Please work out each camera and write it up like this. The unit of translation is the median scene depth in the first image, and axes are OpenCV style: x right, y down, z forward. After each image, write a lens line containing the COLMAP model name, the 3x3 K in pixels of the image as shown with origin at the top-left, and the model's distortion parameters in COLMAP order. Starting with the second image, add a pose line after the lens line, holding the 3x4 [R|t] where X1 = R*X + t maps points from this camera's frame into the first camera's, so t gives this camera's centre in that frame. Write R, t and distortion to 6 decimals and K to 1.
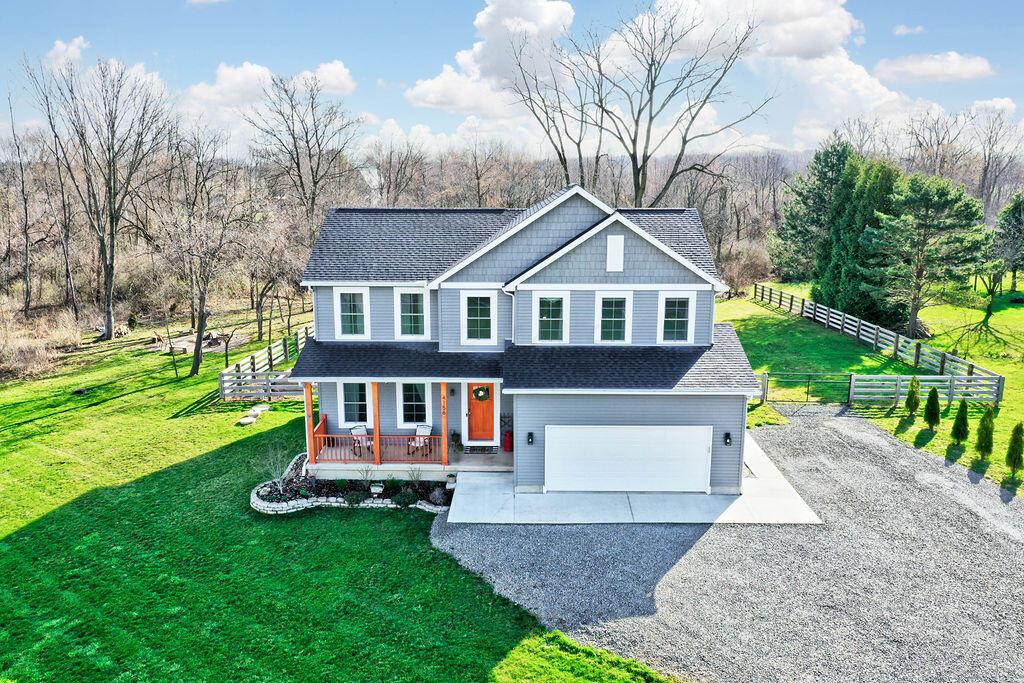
lens RADIAL K [[808.3, 0, 515.4], [0, 808.3, 344.0], [0, 0, 1]] dist [0.012907, 0.005999]
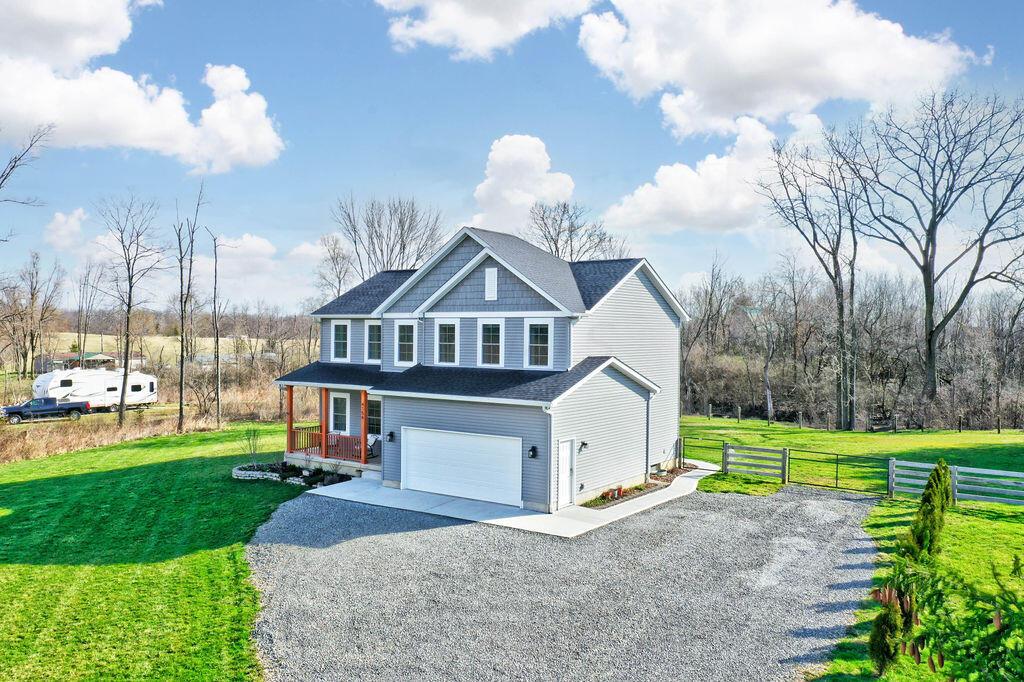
lens RADIAL K [[808.3, 0, 515.4], [0, 808.3, 343.5], [0, 0, 1]] dist [0.012907, 0.005999]
pose [[0.827807, 0.013887, -0.560841, 0.761388], [-0.126504, 0.978567, -0.162492, 0.142269], [0.546563, 0.205461, 0.811822, 0.125736]]
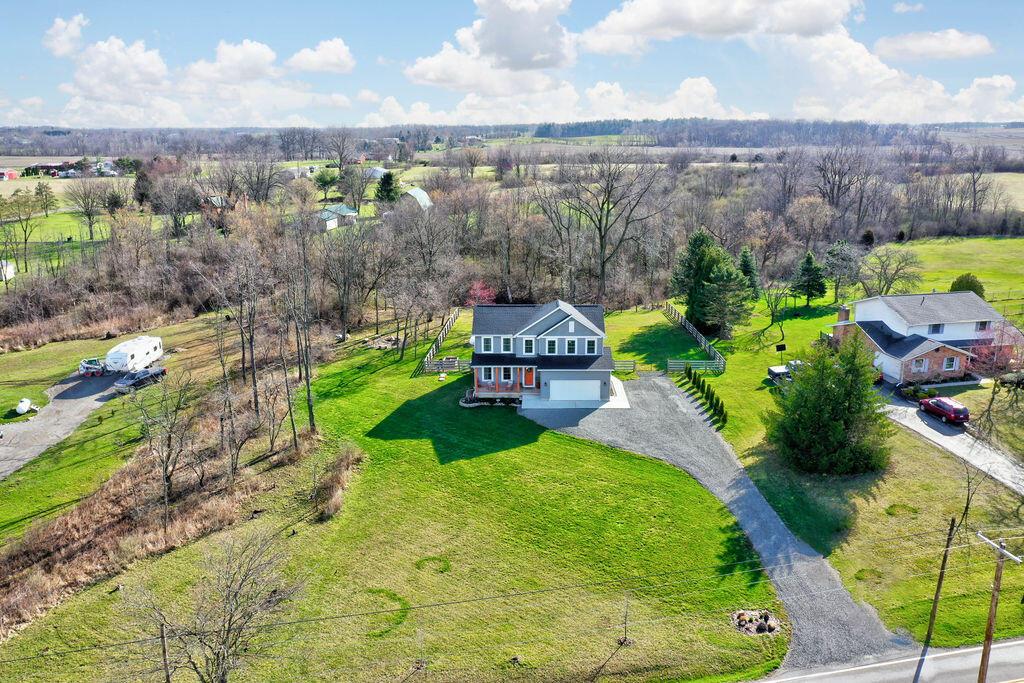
lens RADIAL K [[808.3, 0, 515.4], [0, 808.3, 344.0], [0, 0, 1]] dist [0.012907, 0.005999]
pose [[0.999965, -0.004670, -0.006870, -0.076427], [0.005038, 0.998496, 0.054585, -0.215922], [0.006605, -0.054617, 0.998486, -2.163465]]
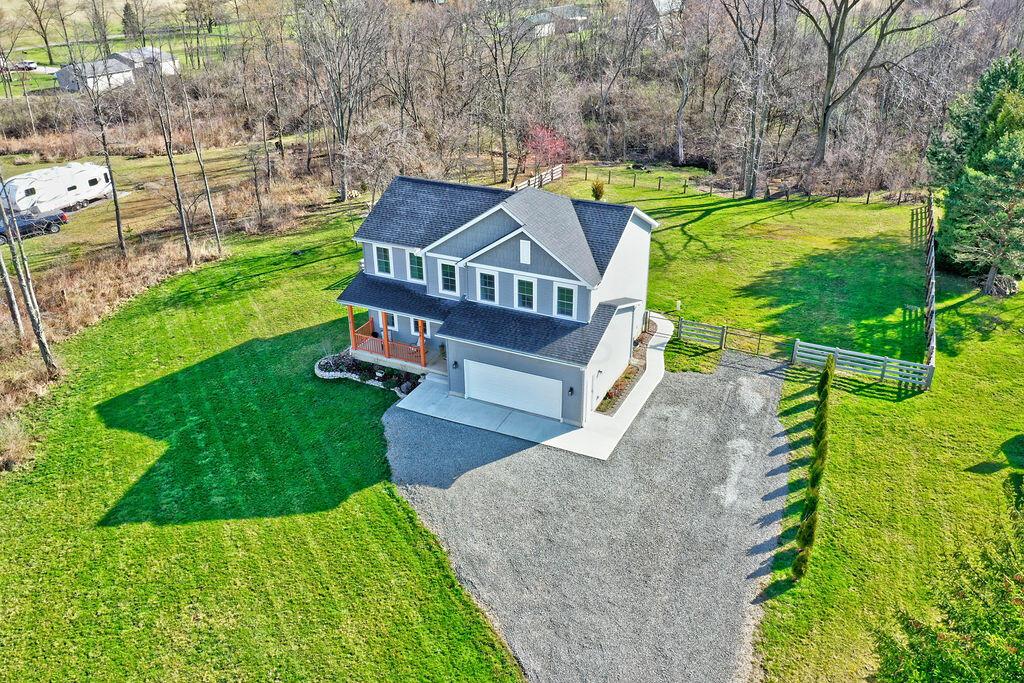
lens RADIAL K [[808.3, 0, 515.4], [0, 808.3, 344.0], [0, 0, 1]] dist [0.012907, 0.005999]
pose [[0.905048, 0.185101, -0.382917, 0.676710], [-0.079994, 0.958343, 0.274190, -0.341866], [0.417719, -0.217524, 0.882153, -0.312254]]
